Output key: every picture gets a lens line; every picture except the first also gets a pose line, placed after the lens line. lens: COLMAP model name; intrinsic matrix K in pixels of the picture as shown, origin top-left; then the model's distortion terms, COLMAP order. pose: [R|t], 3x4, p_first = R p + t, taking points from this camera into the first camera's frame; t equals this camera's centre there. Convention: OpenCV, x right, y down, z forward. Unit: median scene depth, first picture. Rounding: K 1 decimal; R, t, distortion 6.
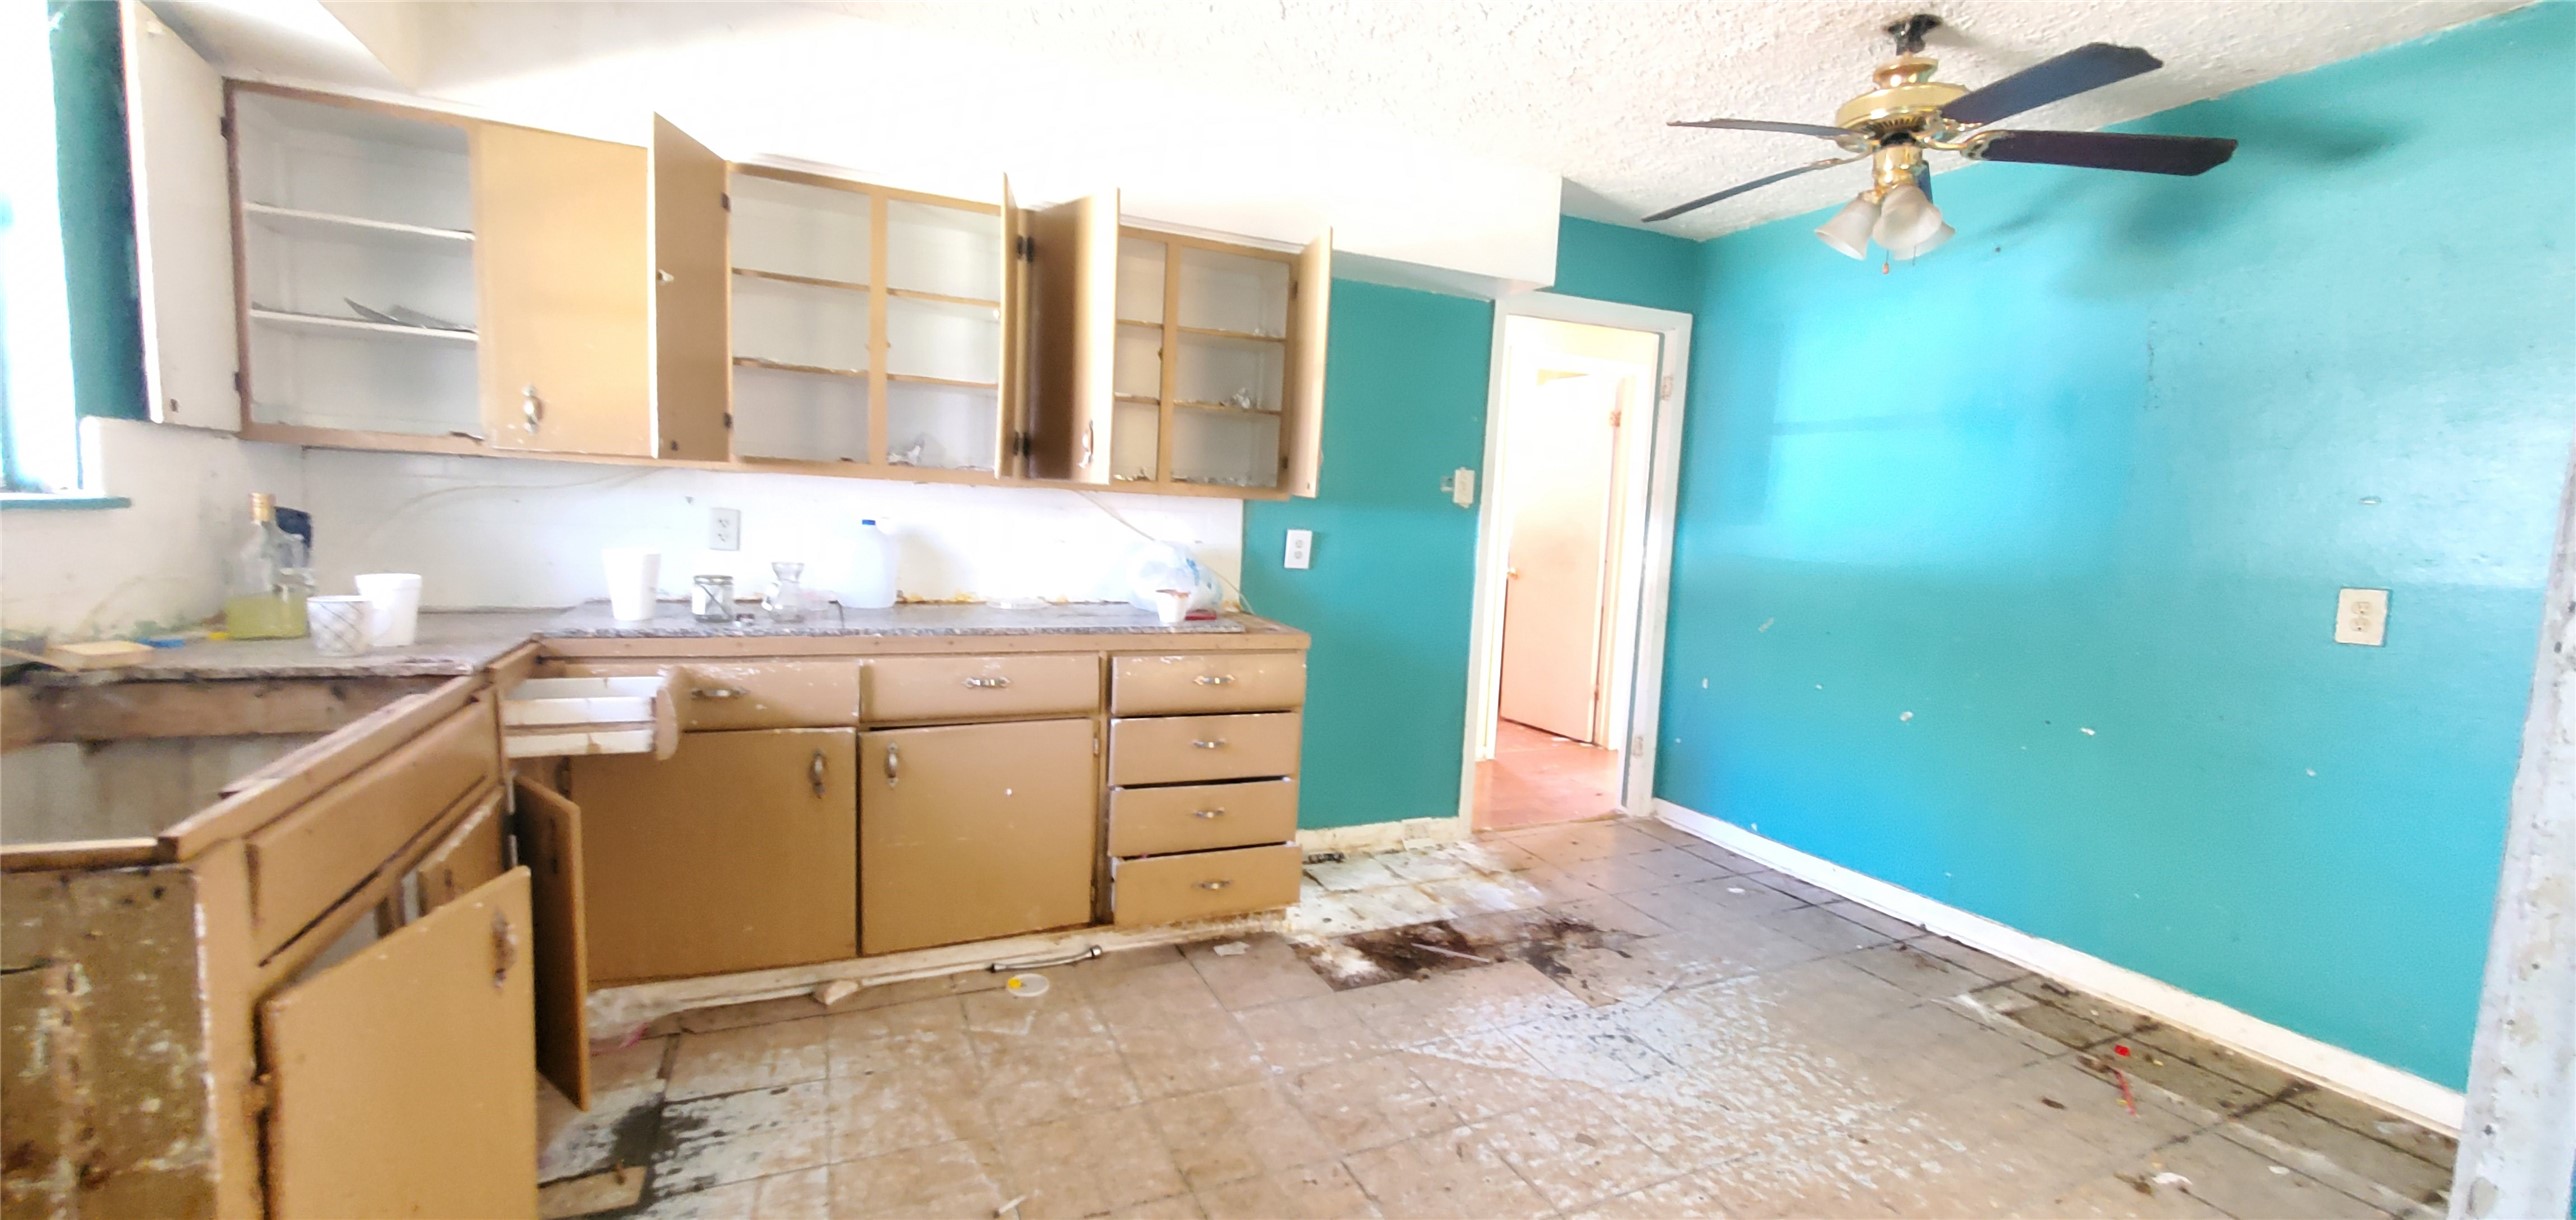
lens RADIAL K [[1021.3, 0, 1287.6], [0, 1021.3, 606.8], [0, 0, 1]] dist [-0.001248, -0.000073]
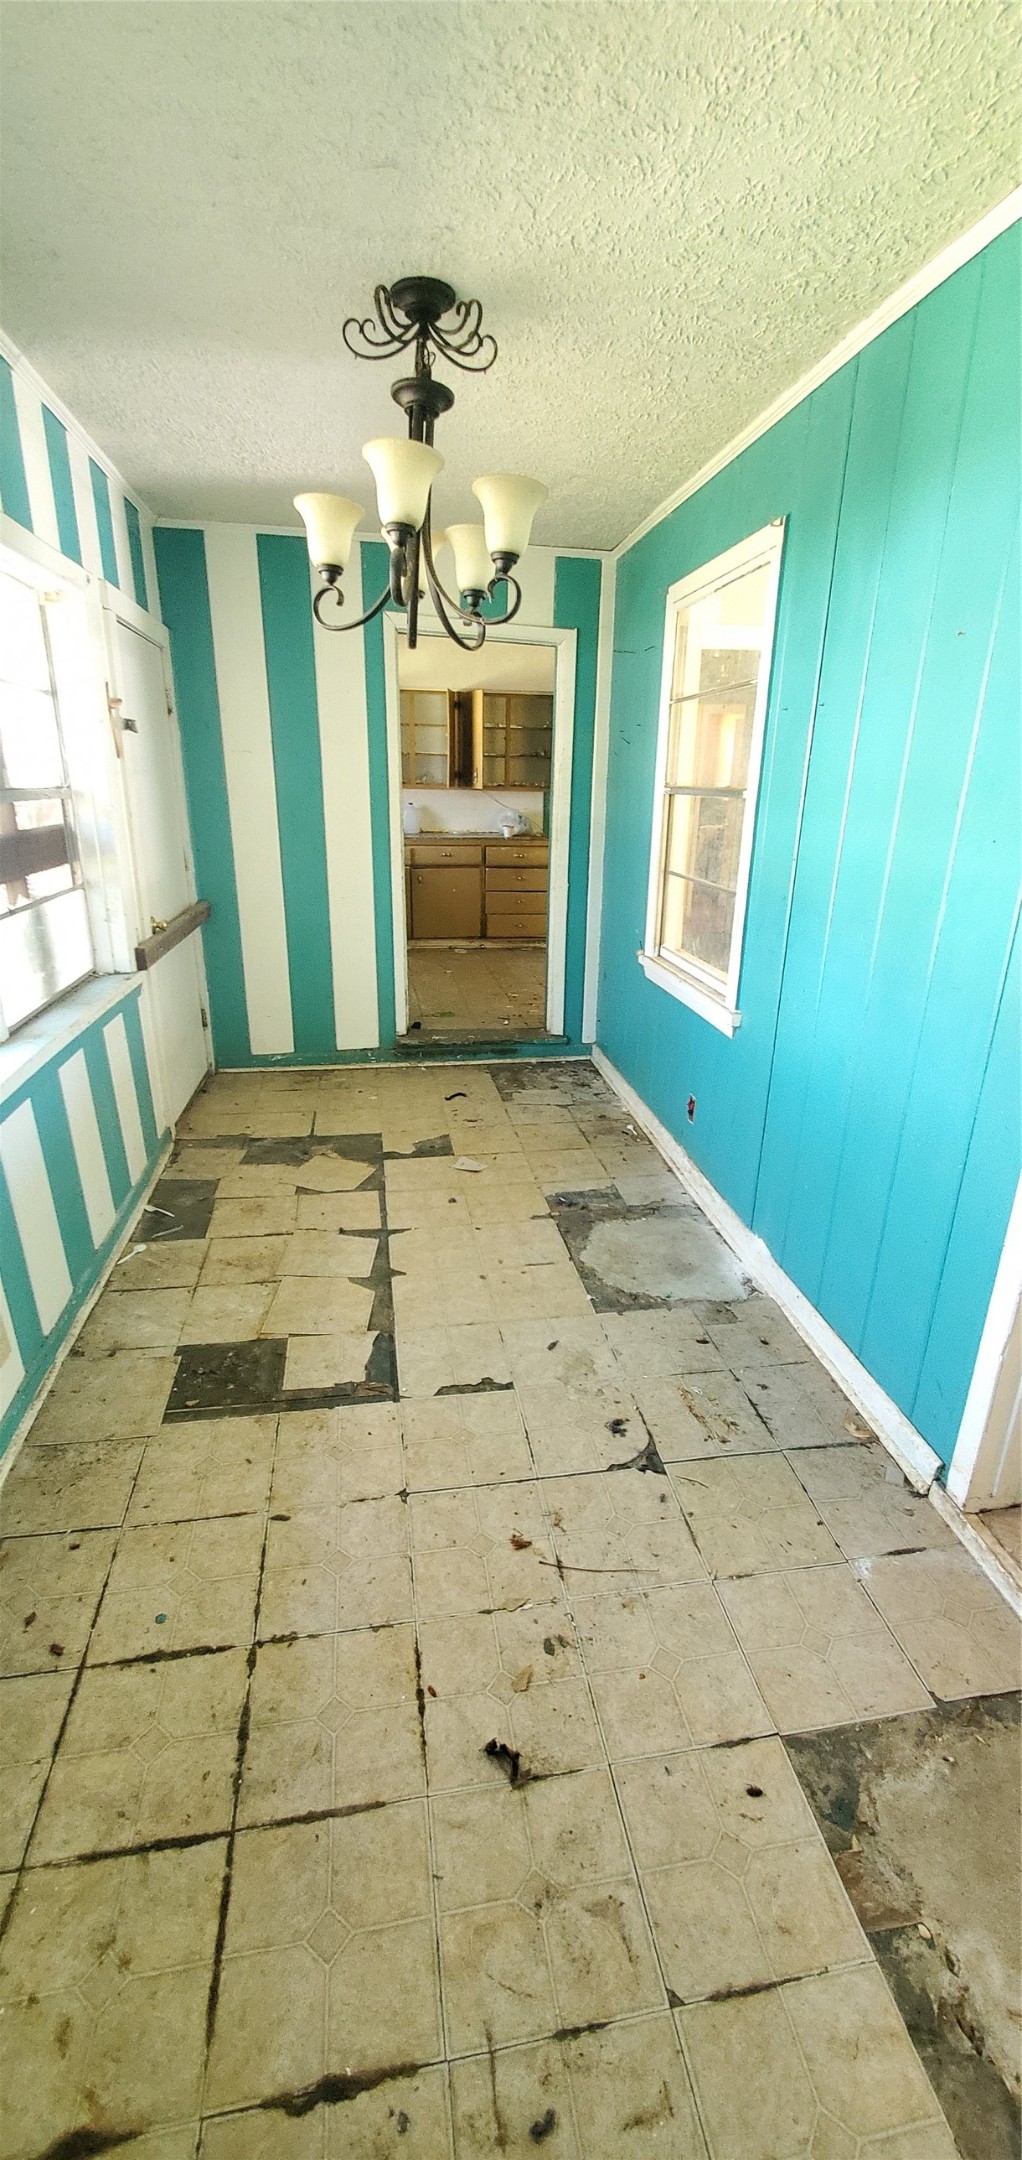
lens RADIAL K [[856.4, 0, 516.6], [0, 856.4, 1089.3], [0, 0, 1]] dist [-0.001248, -0.000073]
pose [[0.963442, 0.059325, -0.261267, 0.621190], [0.004092, 0.971804, 0.235756, 0.145995], [0.267886, -0.228206, 0.936034, -1.518177]]
